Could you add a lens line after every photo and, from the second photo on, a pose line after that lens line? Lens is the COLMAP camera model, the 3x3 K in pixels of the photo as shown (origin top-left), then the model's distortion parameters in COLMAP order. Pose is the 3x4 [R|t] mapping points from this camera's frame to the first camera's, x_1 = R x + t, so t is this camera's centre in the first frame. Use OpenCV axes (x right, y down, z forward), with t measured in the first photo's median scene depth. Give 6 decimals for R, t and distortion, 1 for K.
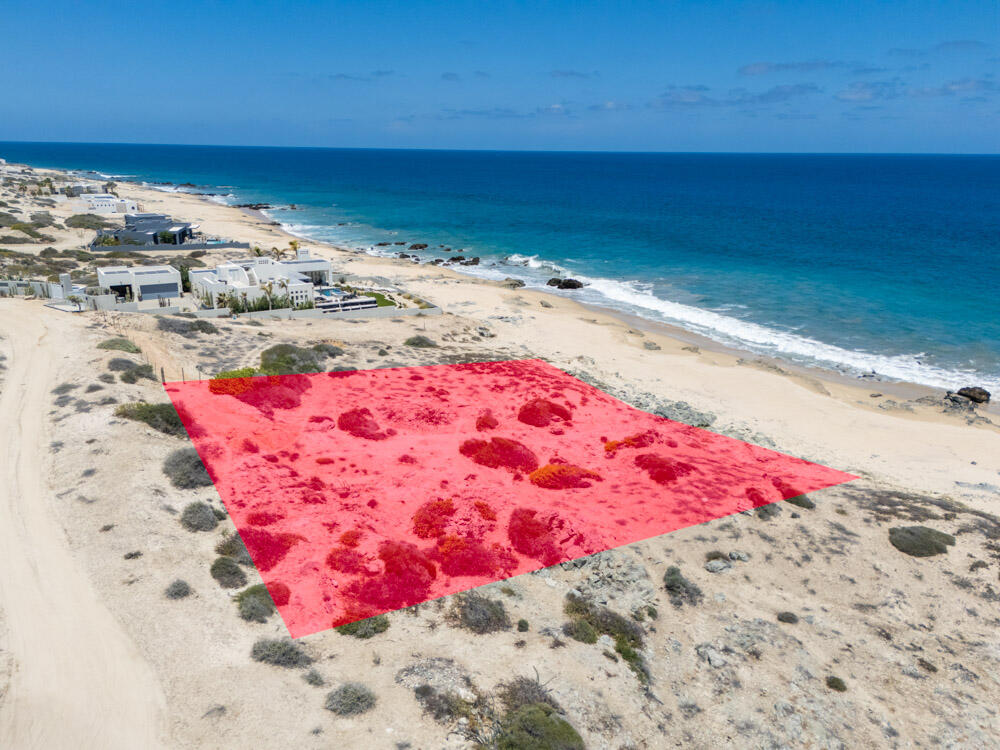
lens RADIAL K [[734.1, 0, 500.0], [0, 734.1, 375.0], [0, 0, 1]] dist [0.076495, -0.072592]
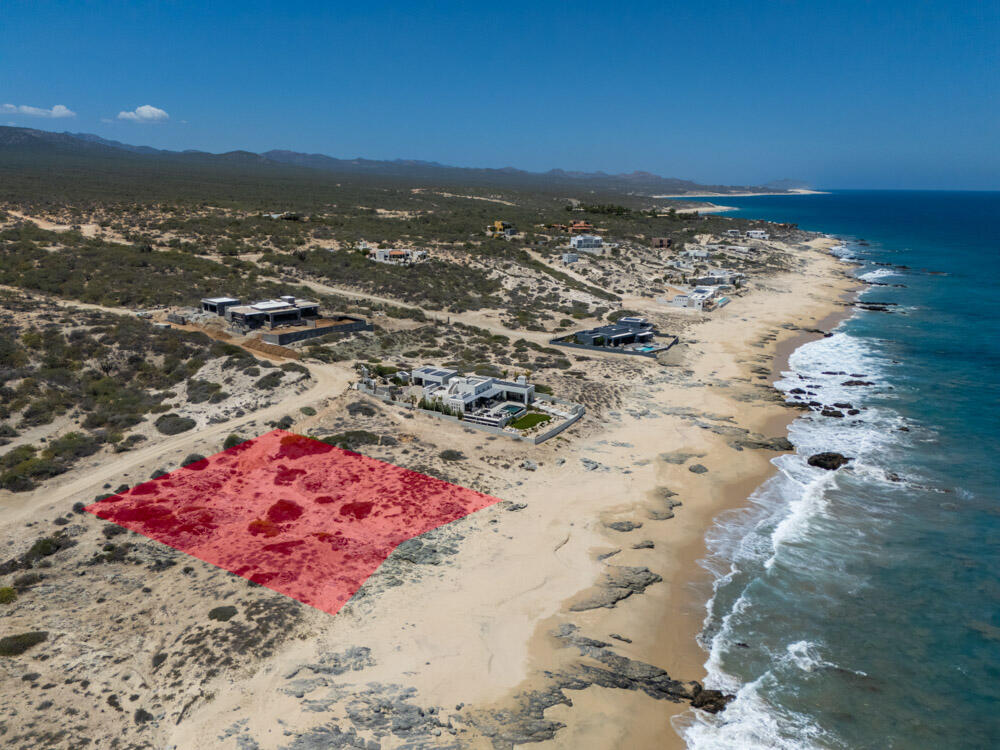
lens RADIAL K [[729.7, 0, 500.0], [0, 729.7, 375.0], [0, 0, 1]] dist [0.091272, -0.081113]
pose [[0.477891, 0.216315, -0.851368, 1.998577], [-0.268282, 0.958838, 0.093029, -0.620355], [0.836448, 0.183949, 0.516254, 0.401647]]
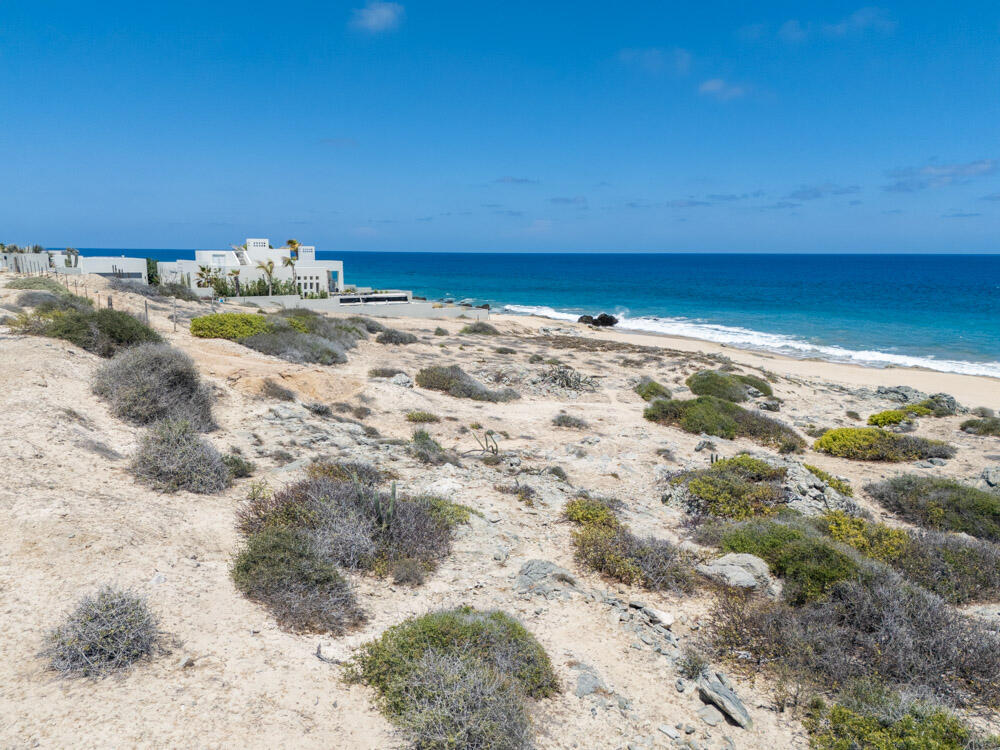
lens RADIAL K [[734.1, 0, 500.0], [0, 734.1, 375.0], [0, 0, 1]] dist [0.076495, -0.072592]
pose [[0.998930, -0.012966, 0.044392, -0.198469], [0.018740, 0.991043, -0.132221, 0.149571], [-0.042280, 0.132912, 0.990226, 0.469631]]
